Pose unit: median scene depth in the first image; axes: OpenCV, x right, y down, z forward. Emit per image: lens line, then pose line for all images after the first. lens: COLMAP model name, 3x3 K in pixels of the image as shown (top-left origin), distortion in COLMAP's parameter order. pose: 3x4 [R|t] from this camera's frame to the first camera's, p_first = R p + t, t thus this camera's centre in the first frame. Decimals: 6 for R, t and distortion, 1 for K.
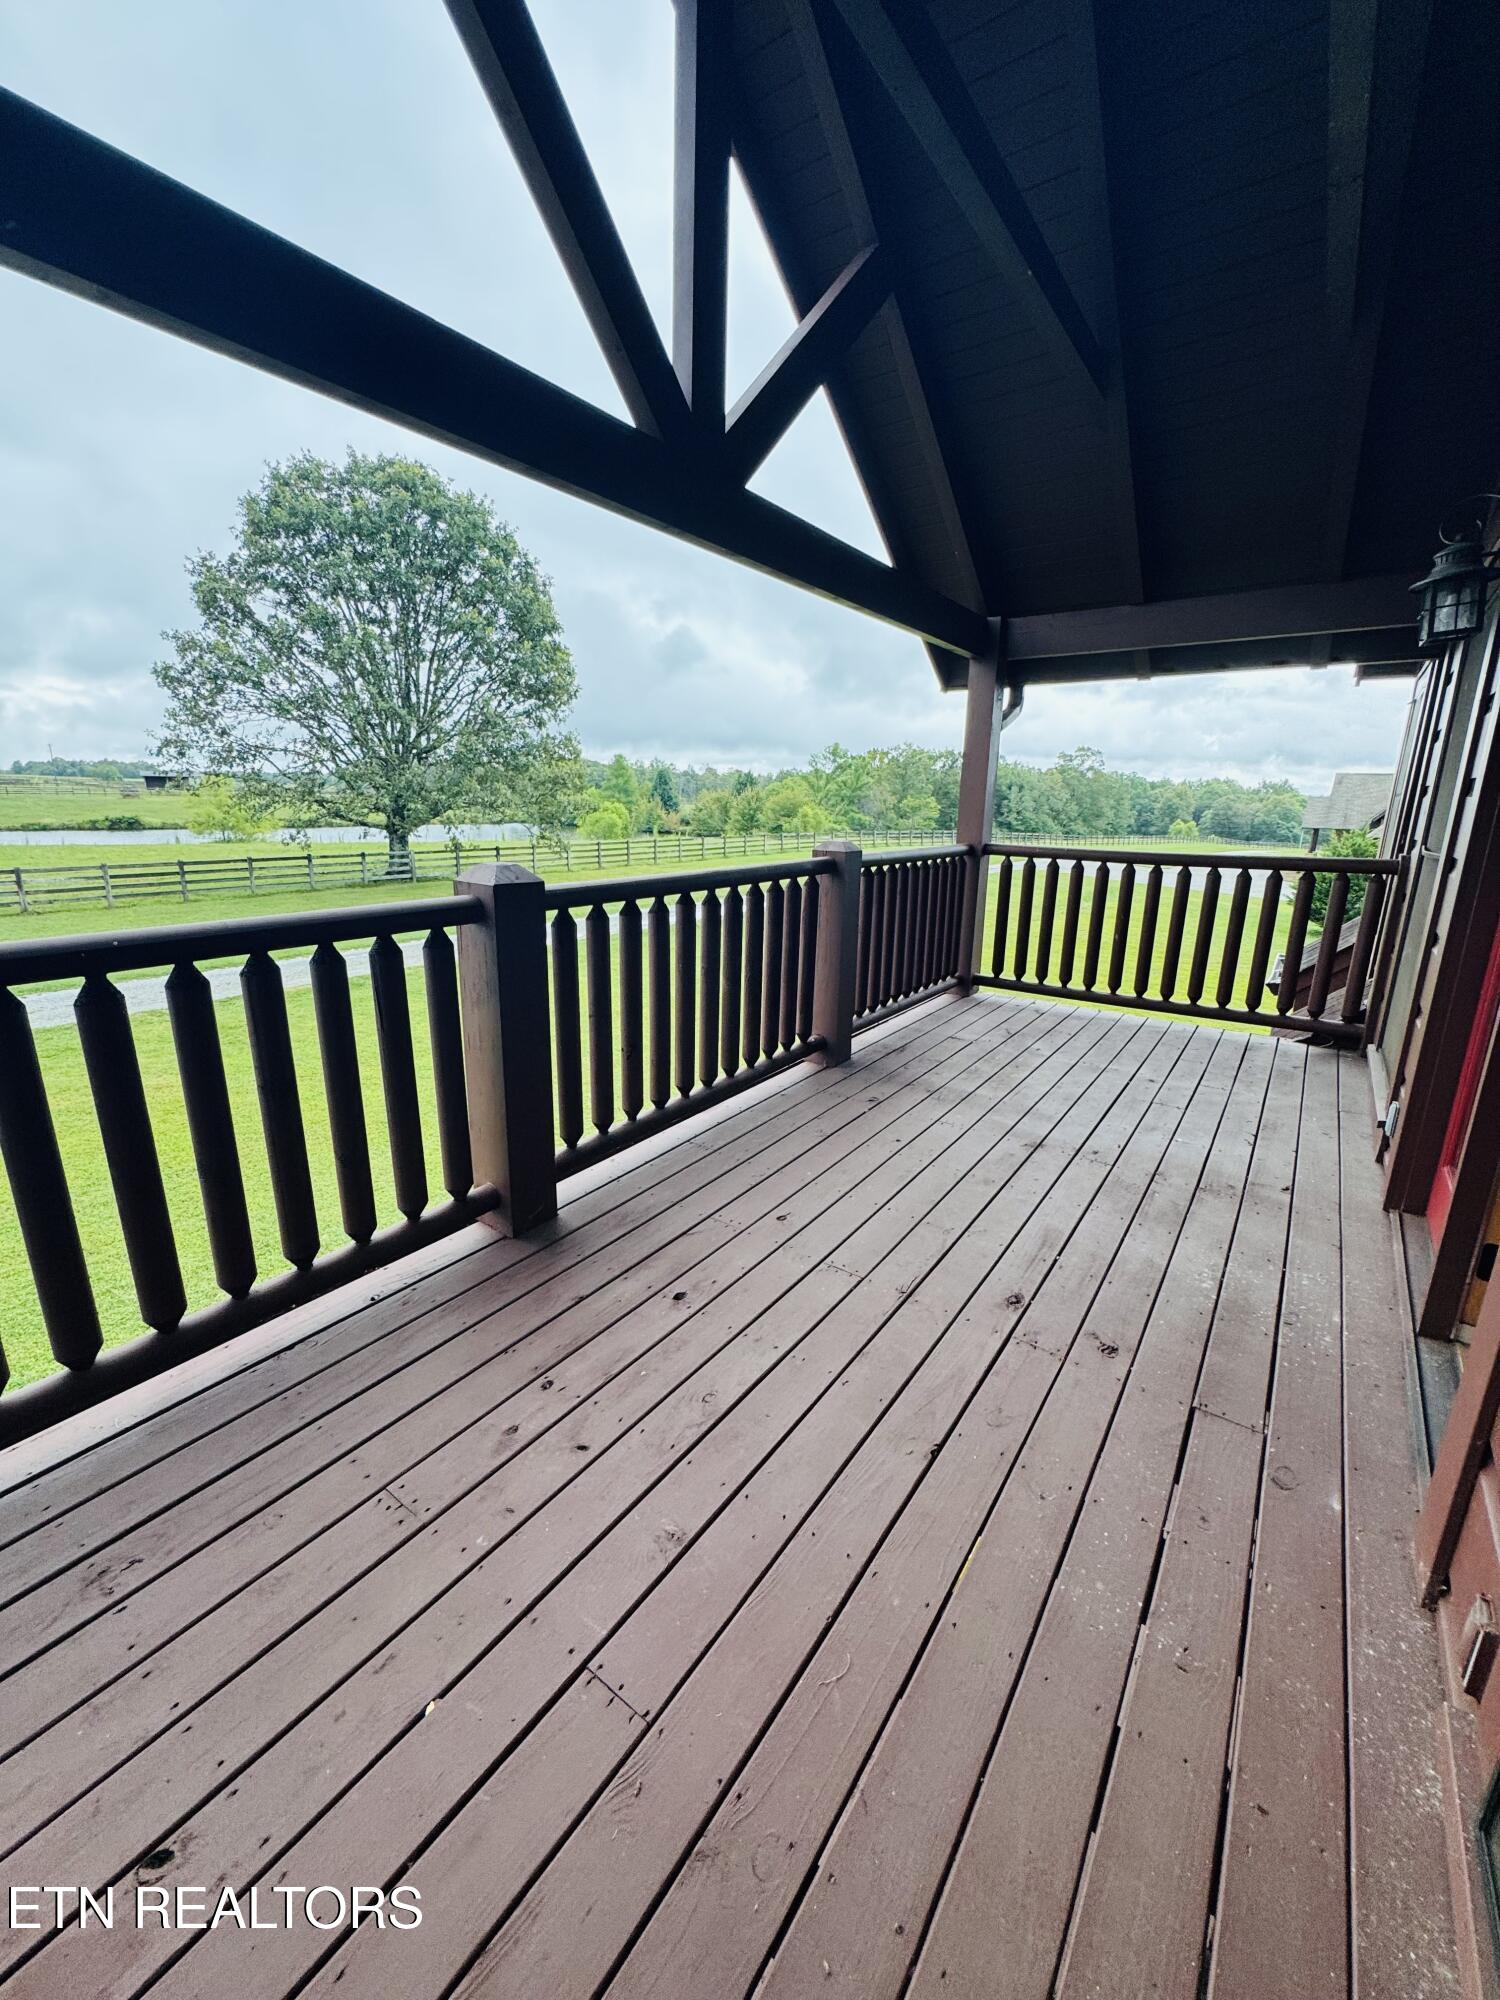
lens RADIAL K [[801.8, 0, 745.7], [0, 801.8, 1001.4], [0, 0, 1]] dist [0.001459, 0.000004]
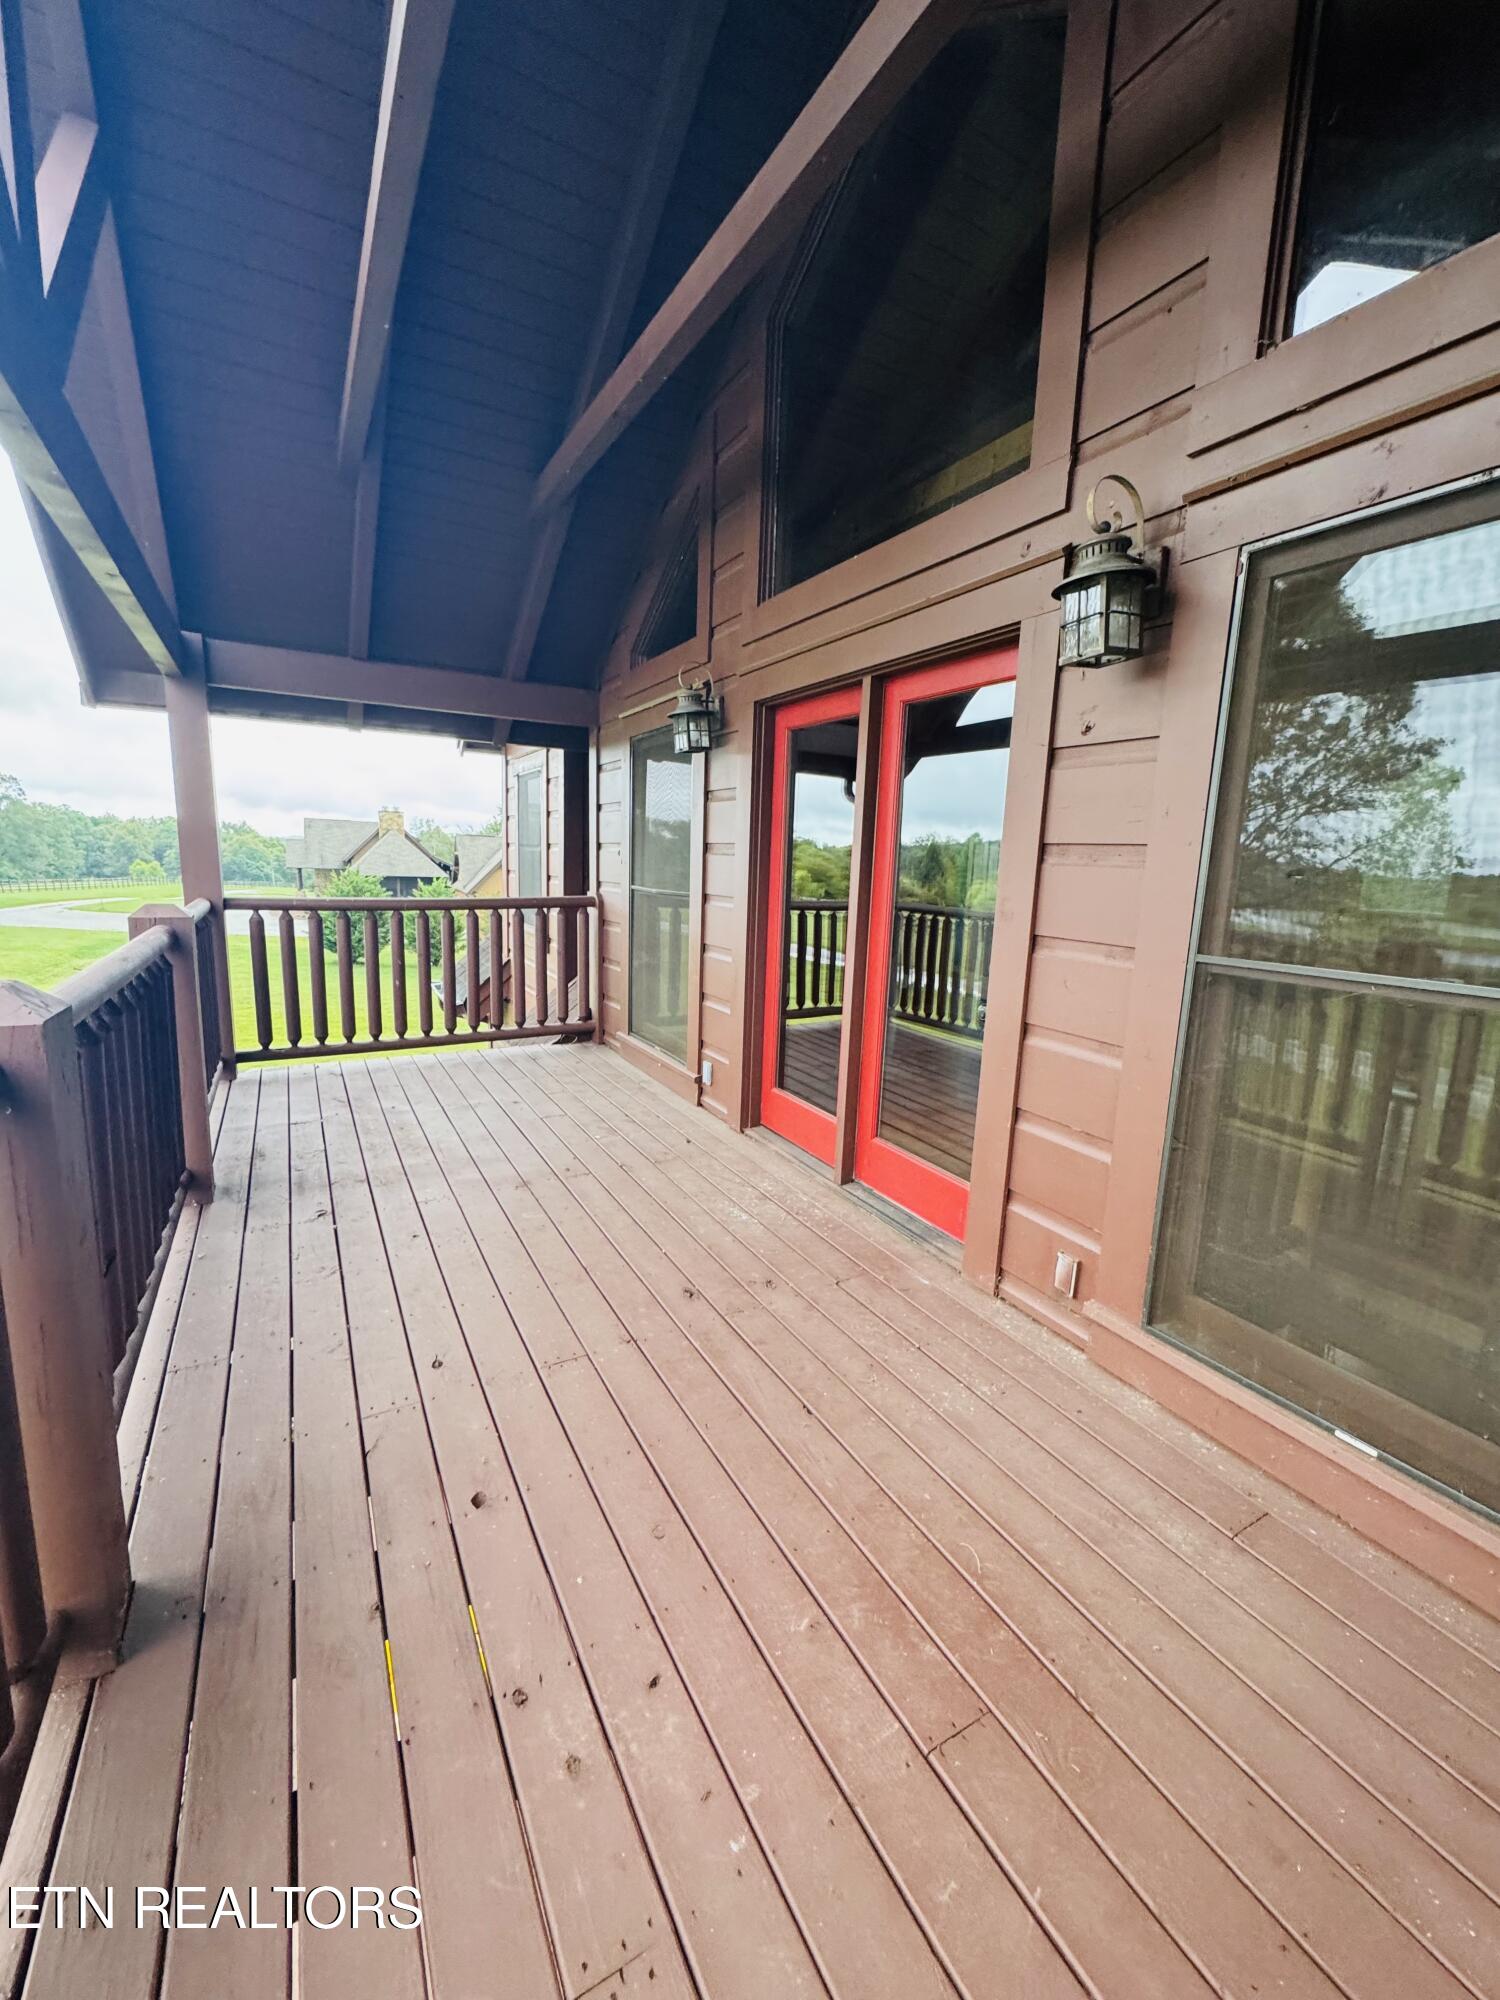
lens RADIAL K [[801.8, 0, 755.2], [0, 801.8, 999.7], [0, 0, 1]] dist [0.001459, 0.000004]
pose [[0.417072, -0.158910, 0.894874, -0.336973], [0.202863, 0.976033, 0.078775, -0.061807], [-0.885945, 0.148682, 0.439313, 0.206339]]
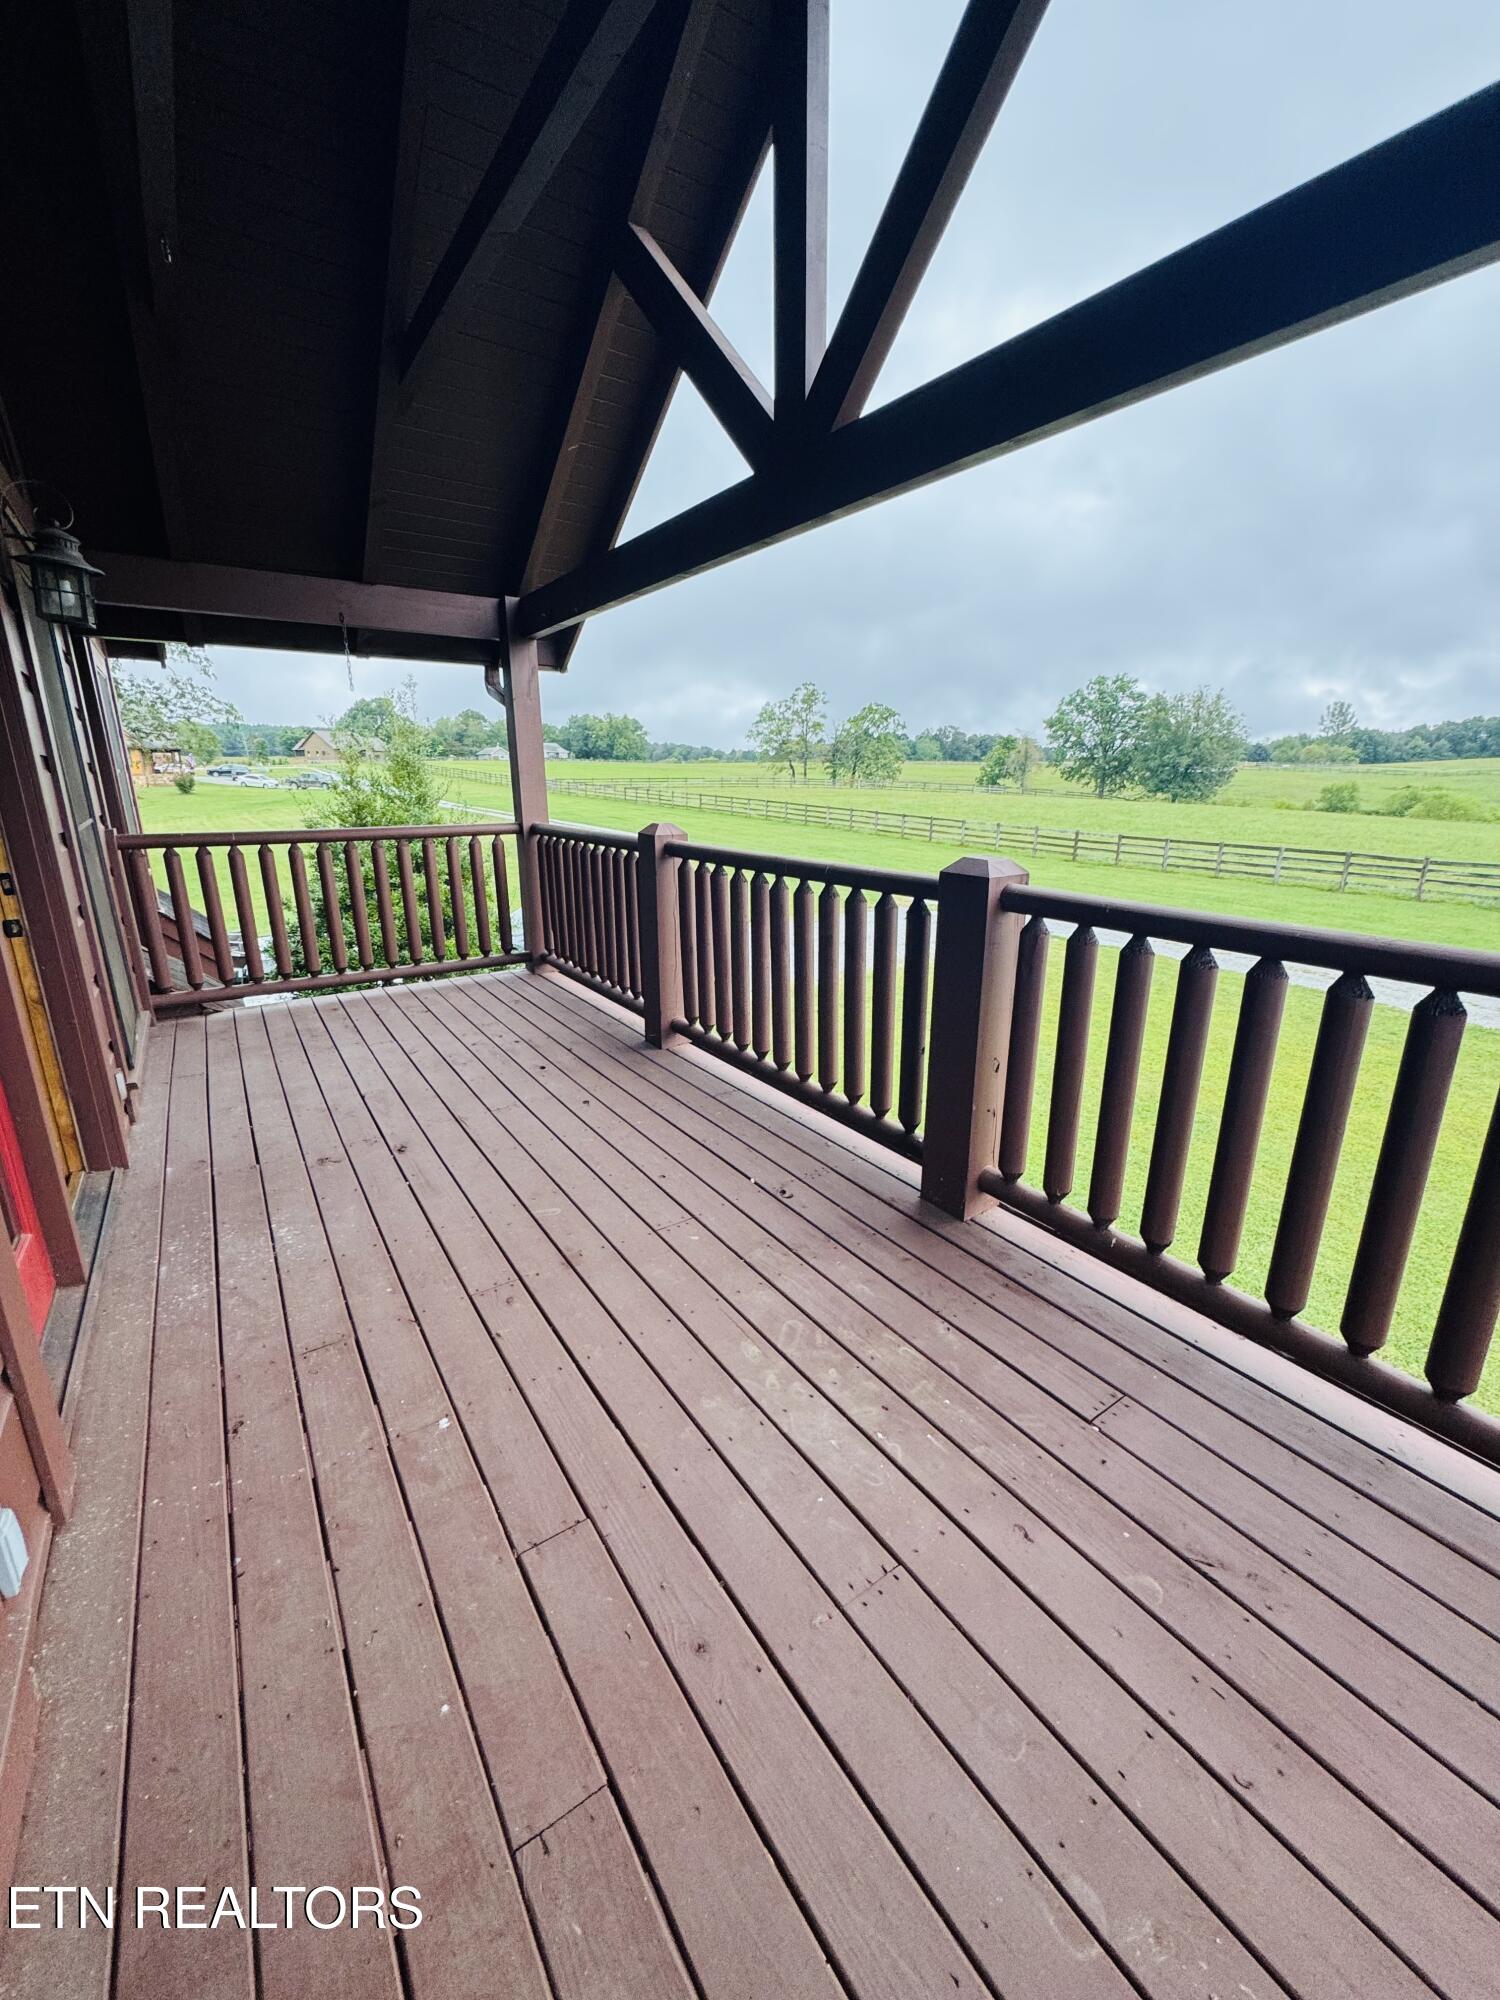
lens RADIAL K [[801.8, 0, 751.5], [0, 801.8, 1007.0], [0, 0, 1]] dist [0.001459, 0.000004]
pose [[-0.348209, 0.235057, -0.907468, 0.762606], [-0.248097, 0.910425, 0.331021, -0.258040], [0.903990, 0.340405, -0.258701, 1.054682]]
